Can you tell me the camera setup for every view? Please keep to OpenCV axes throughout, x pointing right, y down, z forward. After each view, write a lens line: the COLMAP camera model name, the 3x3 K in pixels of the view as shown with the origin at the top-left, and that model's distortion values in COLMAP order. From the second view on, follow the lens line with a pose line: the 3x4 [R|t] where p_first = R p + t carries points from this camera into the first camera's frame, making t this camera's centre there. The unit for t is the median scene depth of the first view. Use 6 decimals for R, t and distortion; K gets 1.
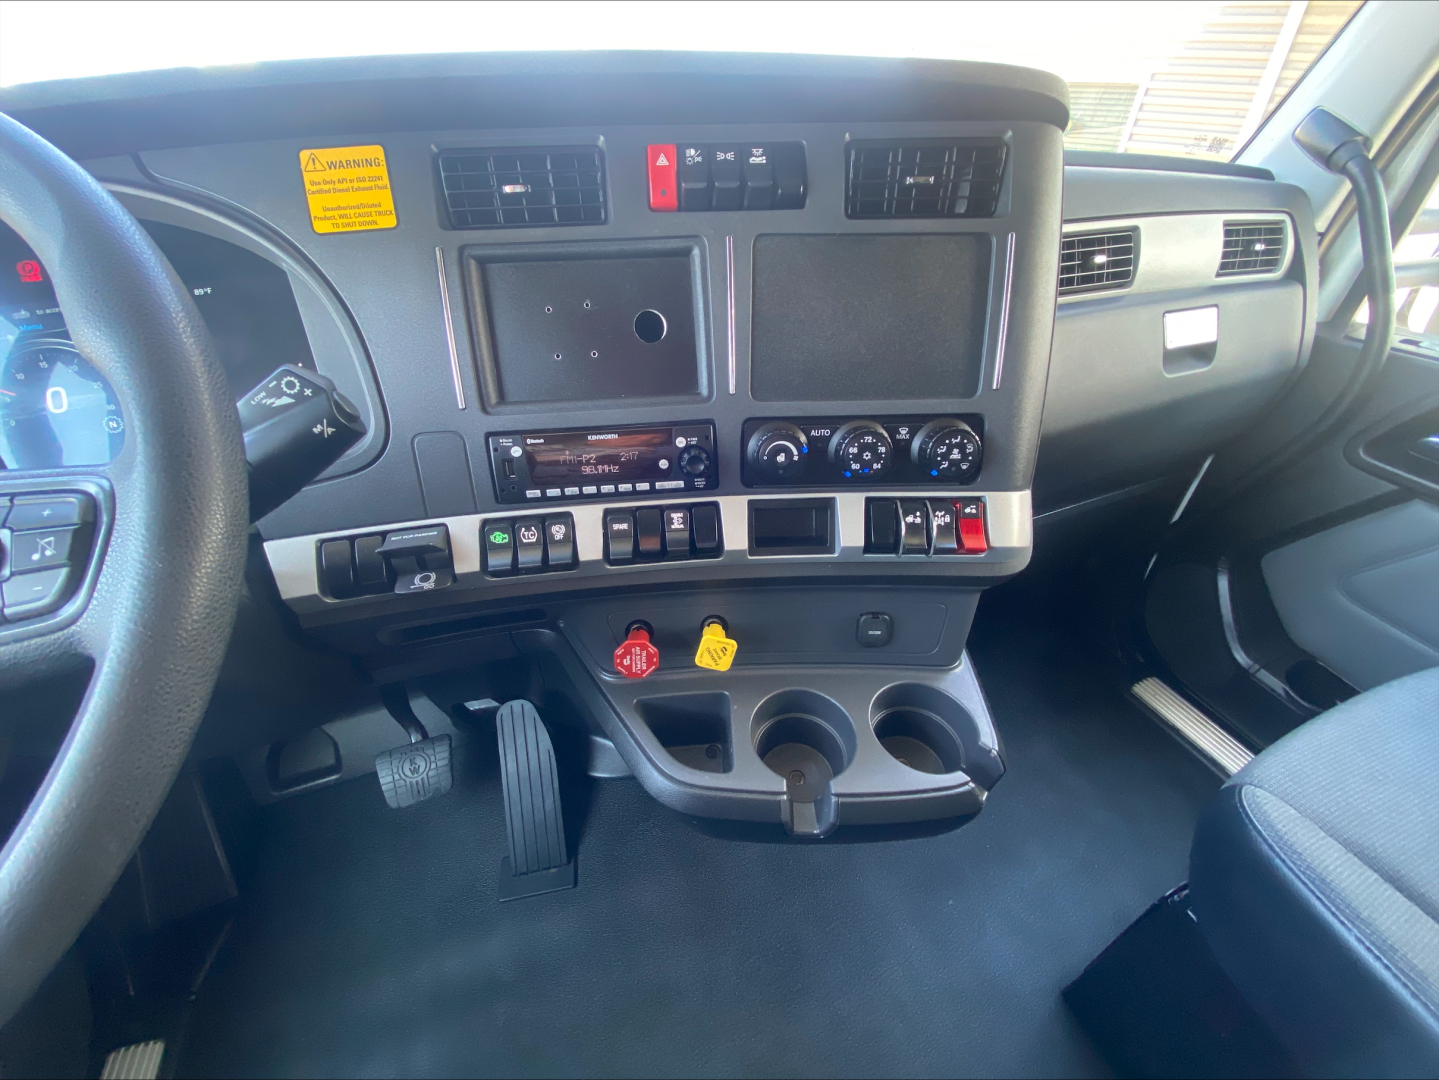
lens RADIAL K [[567.2, 0, 719.5], [0, 567.2, 540.0], [0, 0, 1]] dist [0.045938, -0.040982]
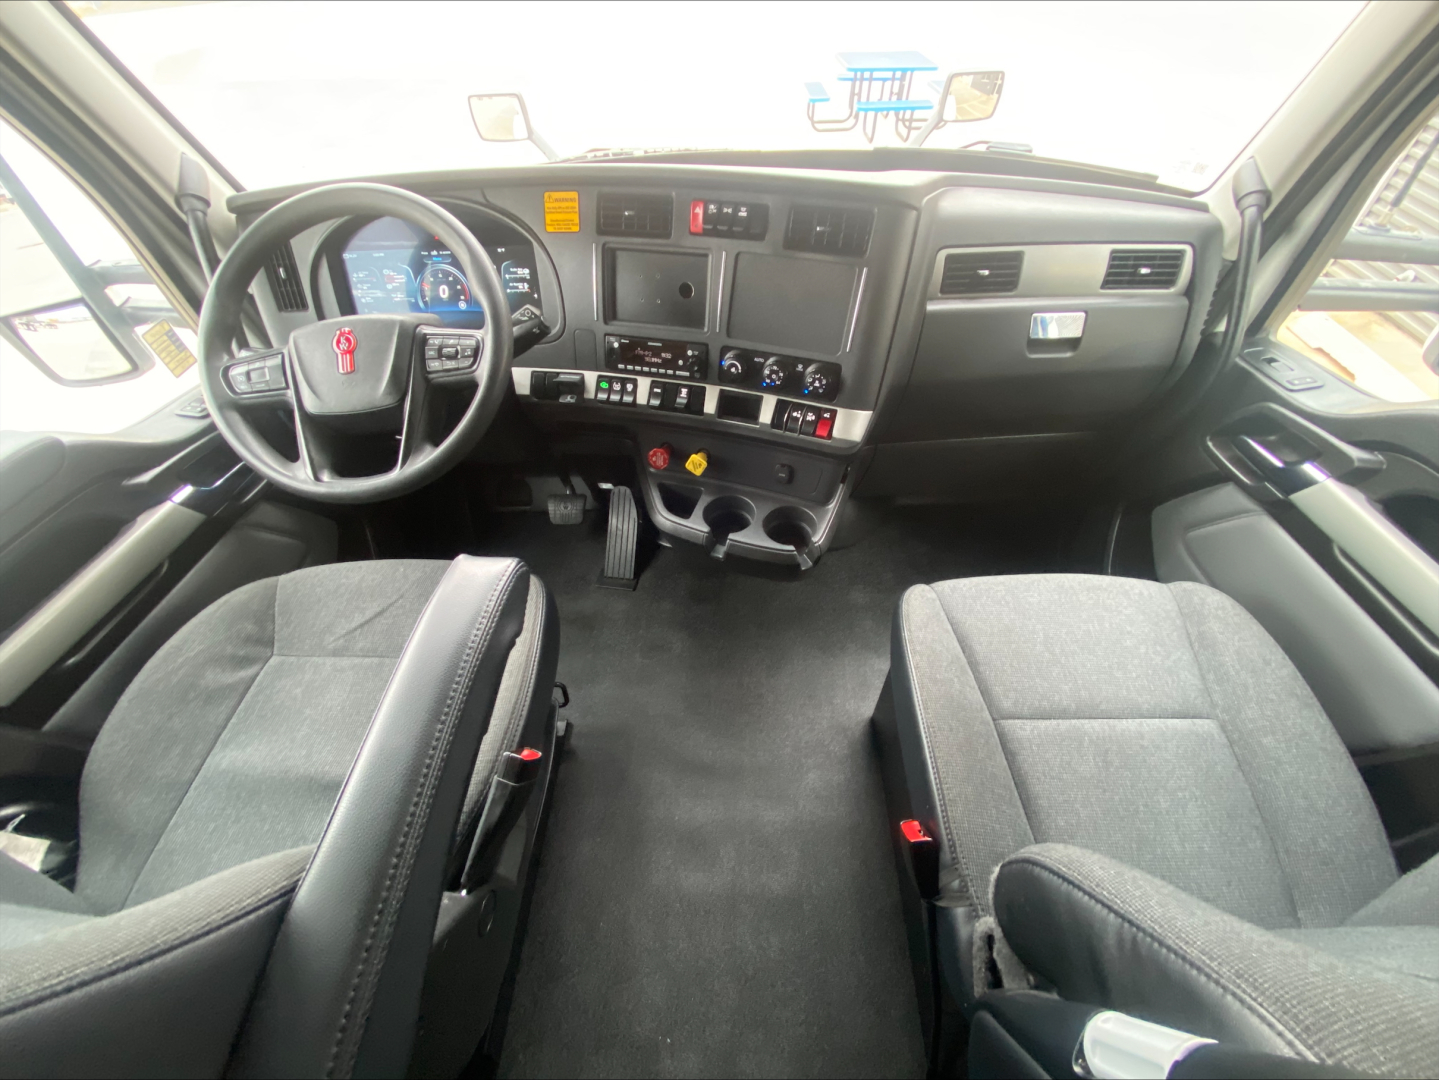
lens RADIAL K [[571.9, 0, 724.7], [0, 571.9, 539.8], [0, 0, 1]] dist [0.025555, -0.021192]
pose [[0.931335, 0.251418, -0.263449, 0.736621], [-0.195795, 0.955679, 0.219868, -0.010369], [0.307051, -0.153188, 0.939283, -0.953144]]
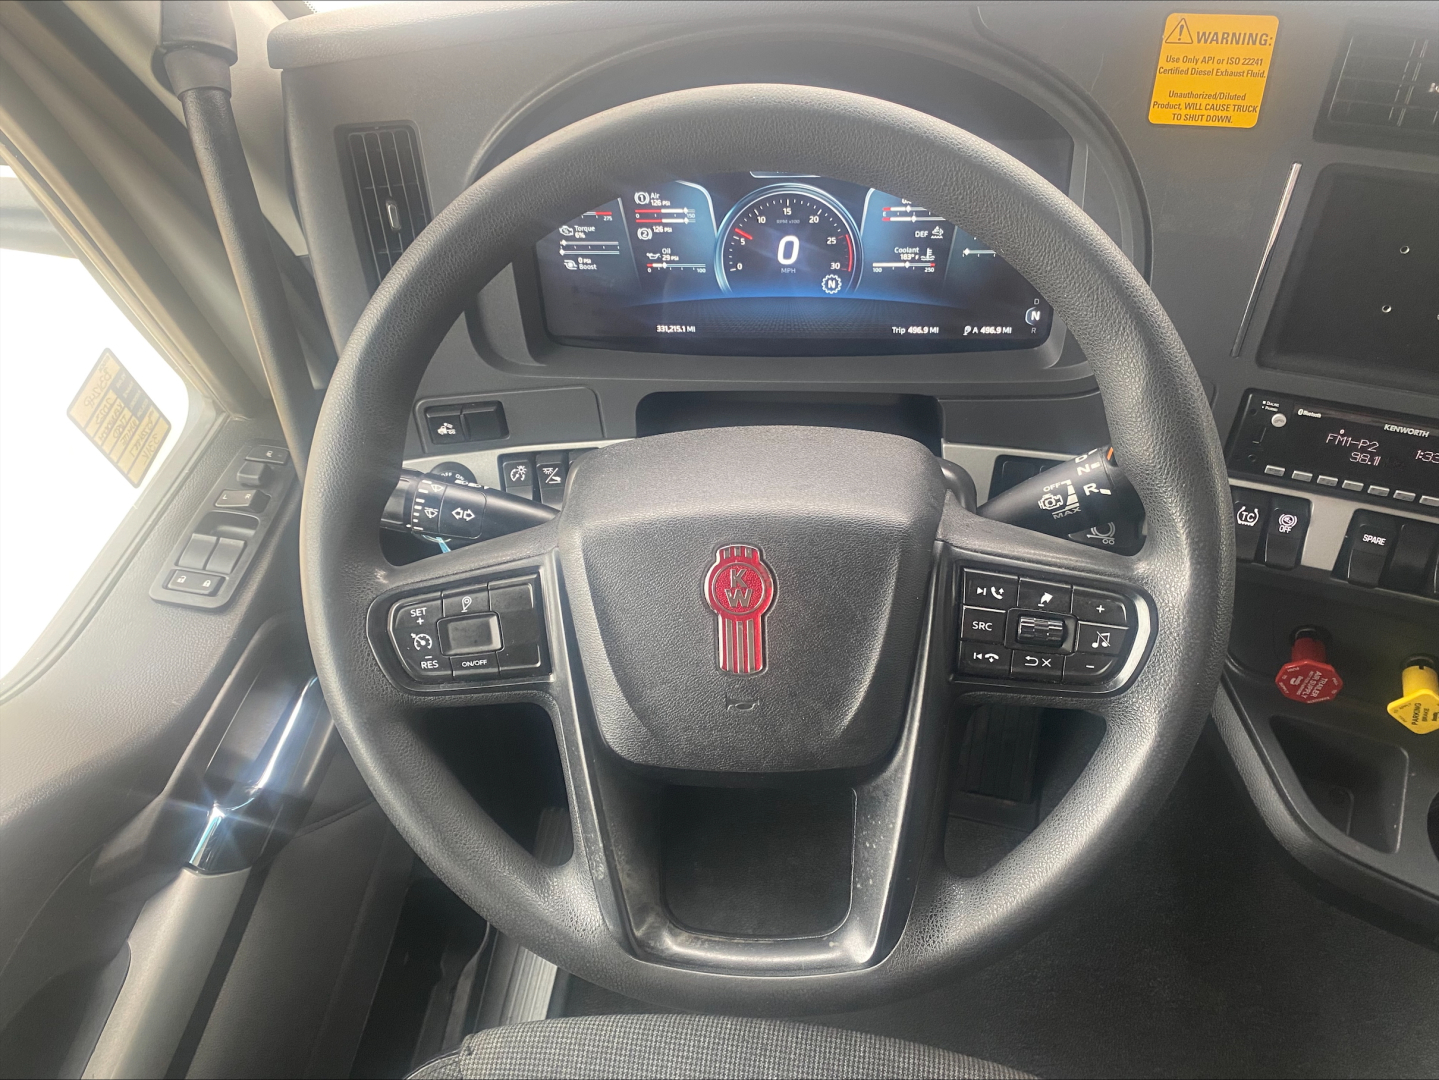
lens RADIAL K [[1055.6, 0, 722.6], [0, 1055.6, 485.2], [0, 0, 1]] dist [0.001281, 0.000021]
pose [[0.903055, 0.308578, -0.298782, -0.560084], [-0.200117, 0.917766, 0.343013, -0.398179], [0.380058, -0.249968, 0.890546, -0.553468]]
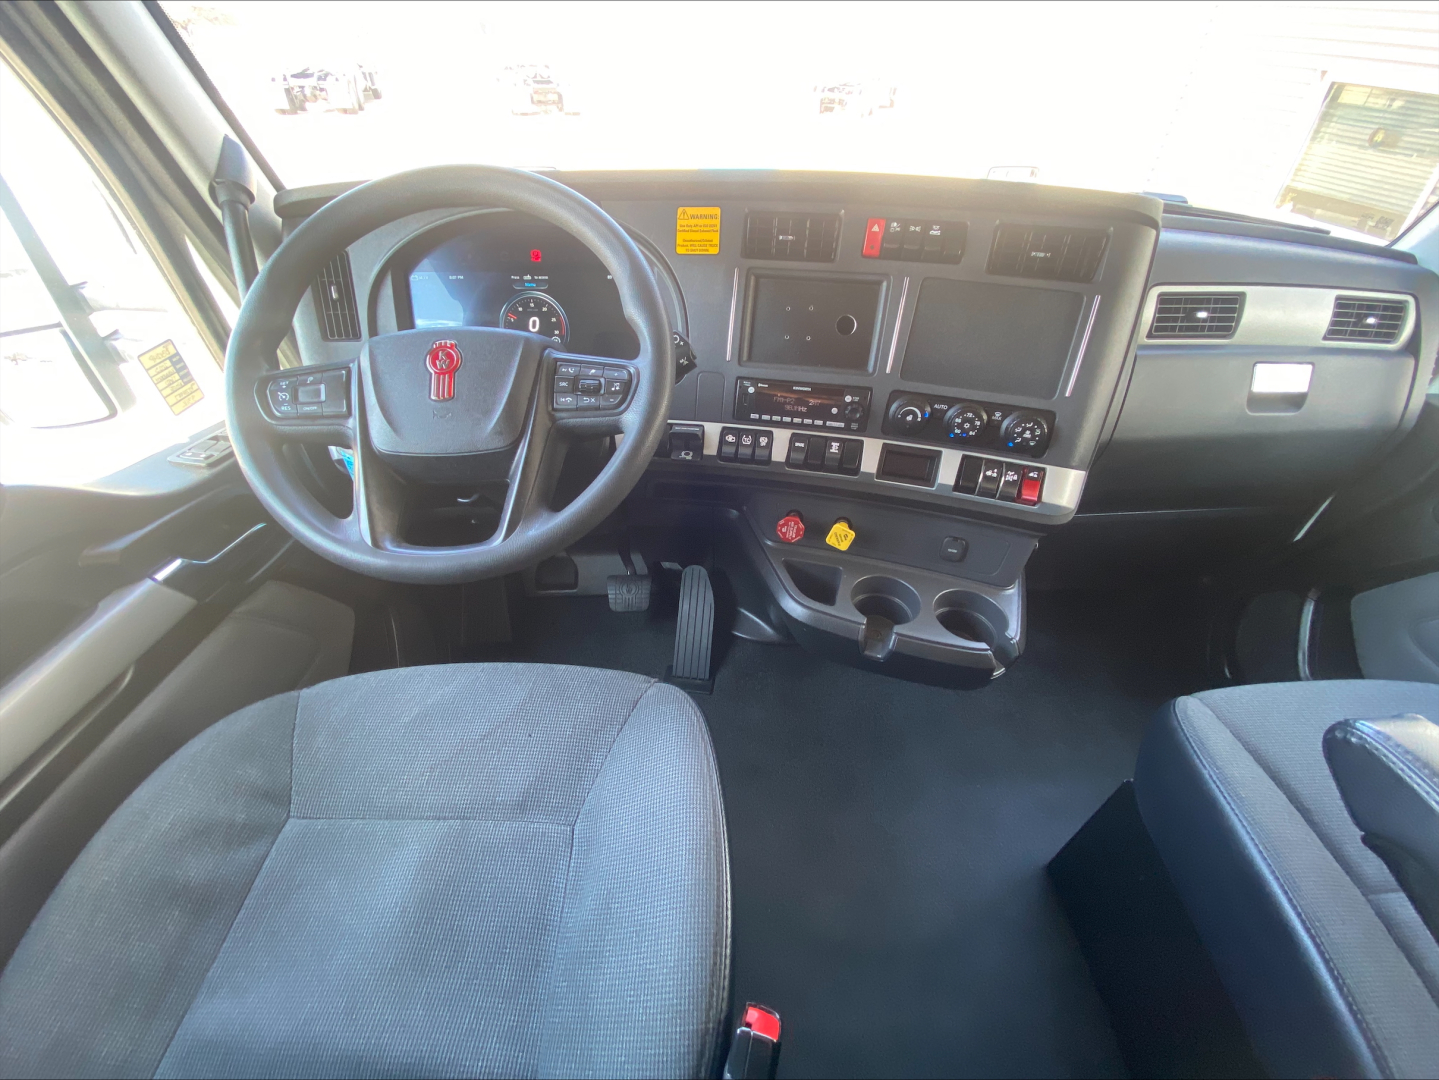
lens RADIAL K [[558.1, 0, 716.8], [0, 558.1, 545.2], [0, 0, 1]] dist [0.028324, -0.024441]
pose [[0.945107, 0.218927, -0.242579, 0.055213], [-0.207410, 0.975574, 0.072369, 0.194768], [0.252497, -0.018083, 0.967429, -0.639657]]
